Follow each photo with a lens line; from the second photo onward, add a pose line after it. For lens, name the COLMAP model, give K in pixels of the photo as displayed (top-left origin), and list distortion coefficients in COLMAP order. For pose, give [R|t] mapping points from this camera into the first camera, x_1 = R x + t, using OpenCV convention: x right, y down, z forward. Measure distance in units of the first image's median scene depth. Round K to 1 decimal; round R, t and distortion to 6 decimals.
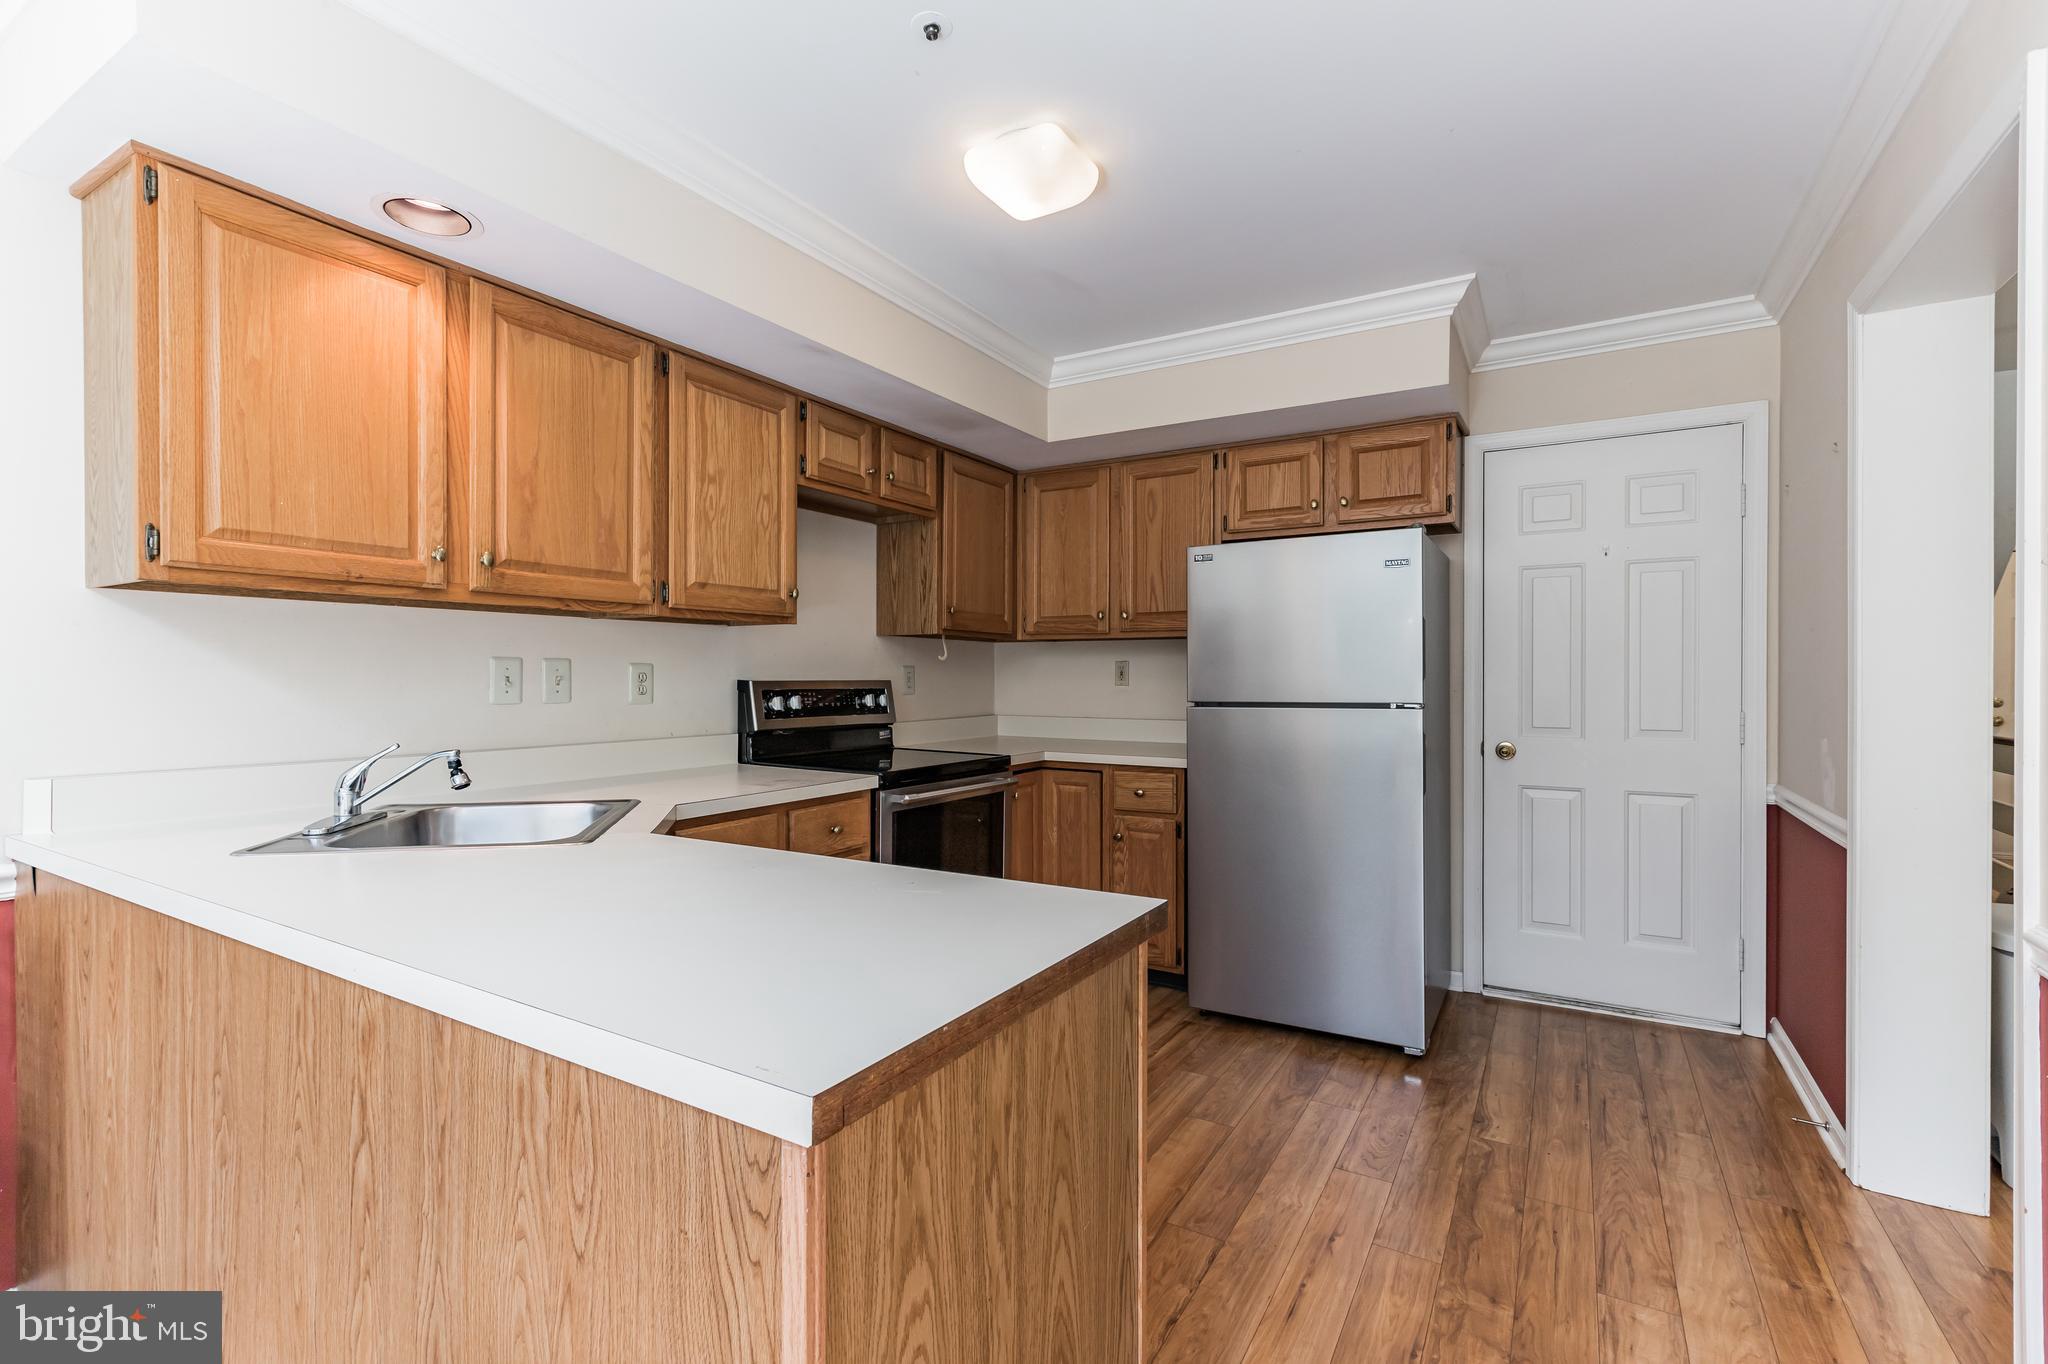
lens RADIAL K [[914.4, 0, 1023.3], [0, 914.4, 679.6], [0, 0, 1]] dist [-0.004578, -0.000815]
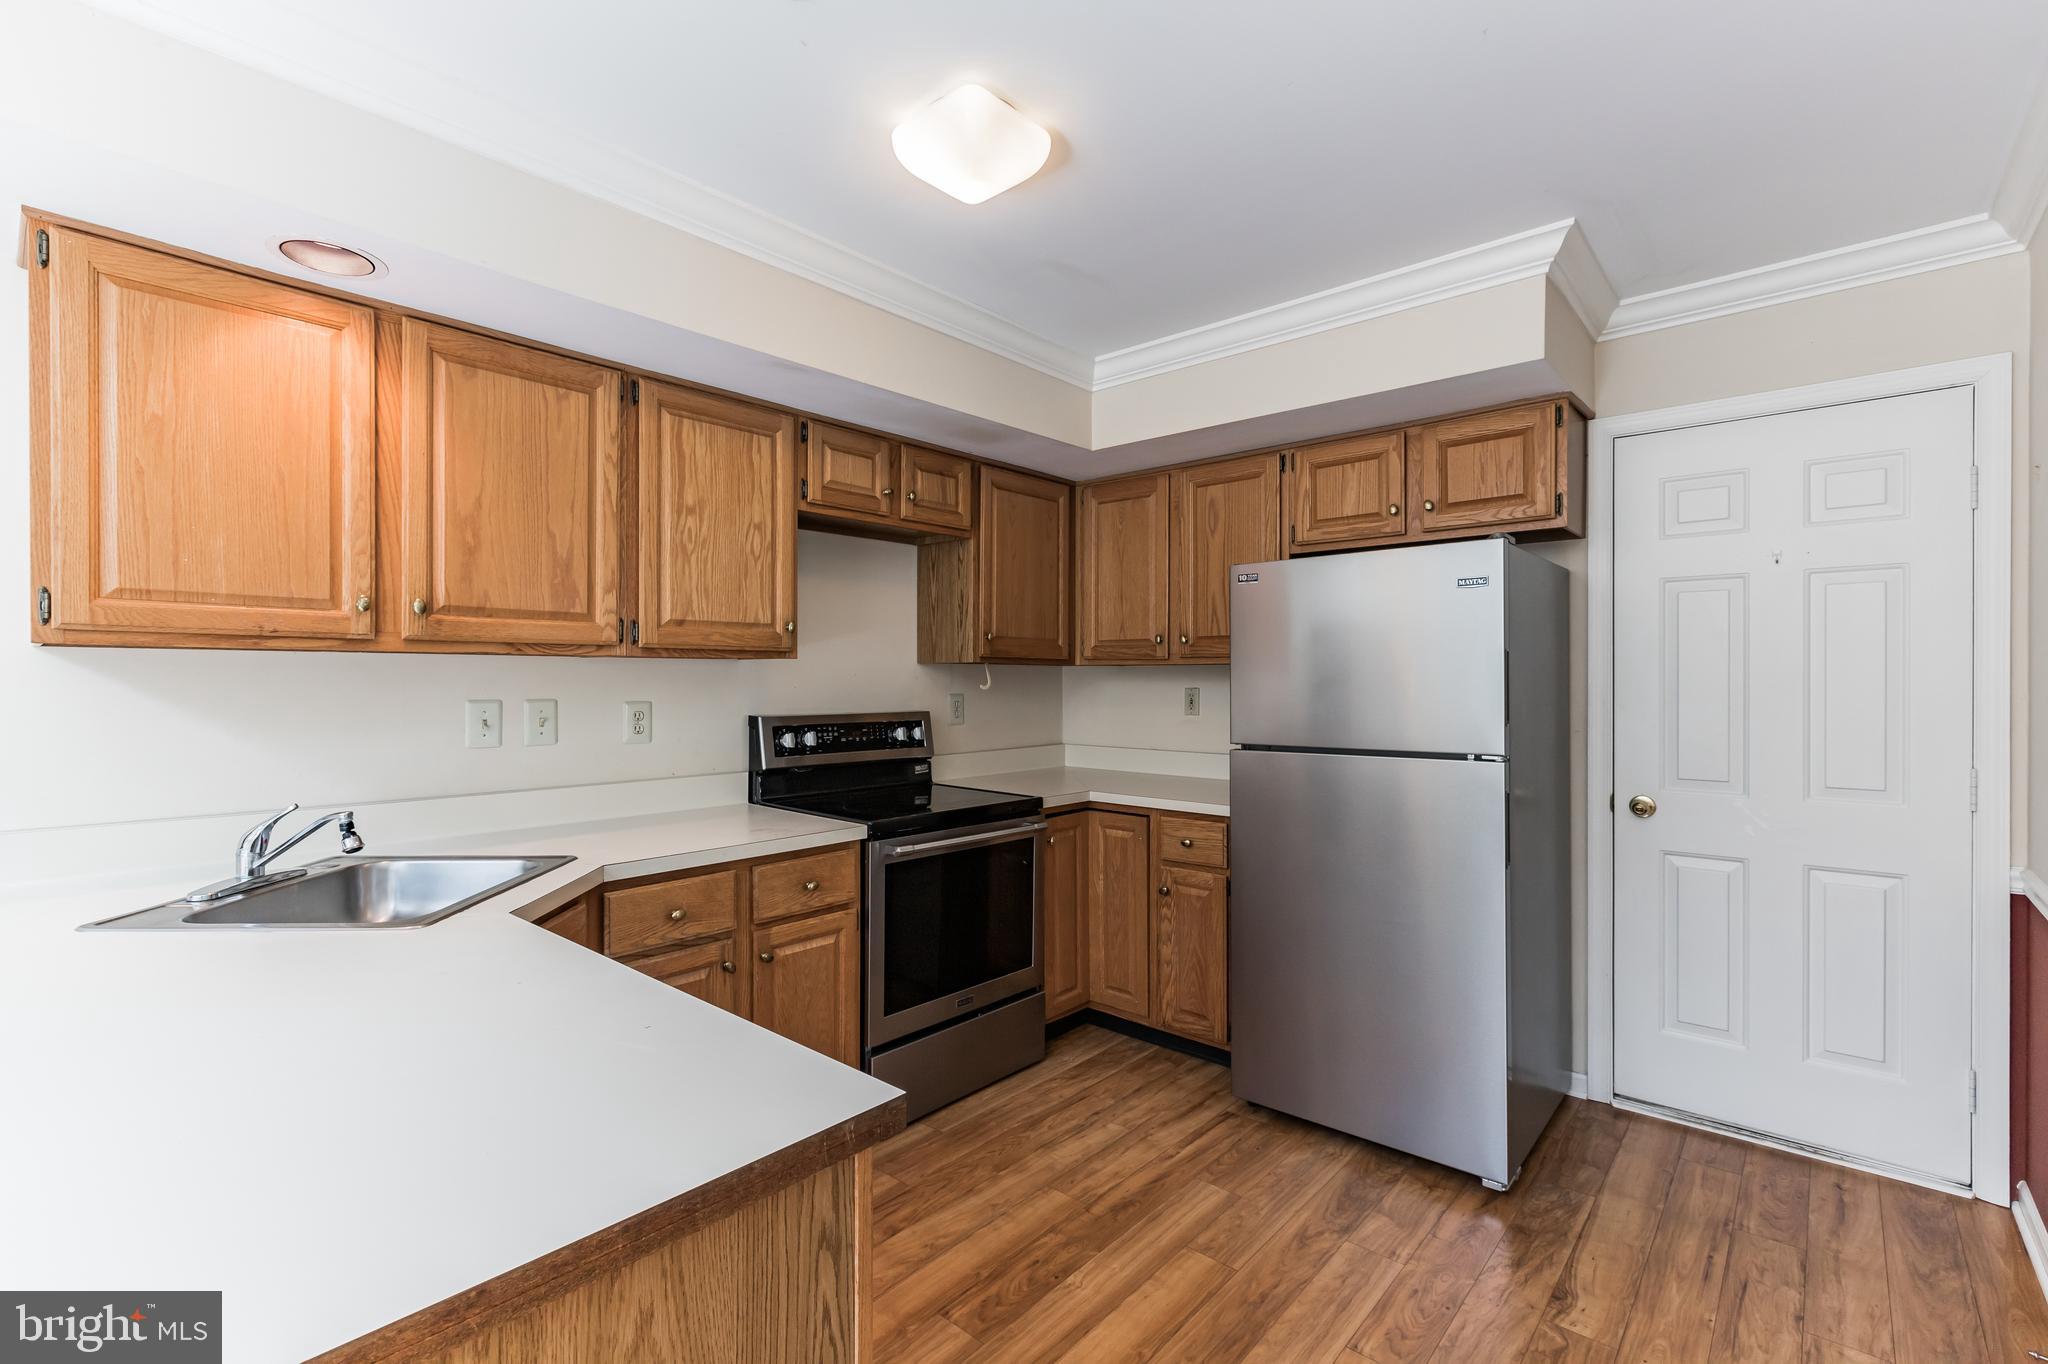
lens RADIAL K [[914.4, 0, 1023.5], [0, 914.4, 680.9], [0, 0, 1]] dist [-0.004578, -0.000815]
pose [[0.982963, -0.000987, -0.183801, 0.168020], [0.000597, 0.999997, -0.002173, -0.038643], [0.183803, 0.002026, 0.982961, 0.127957]]
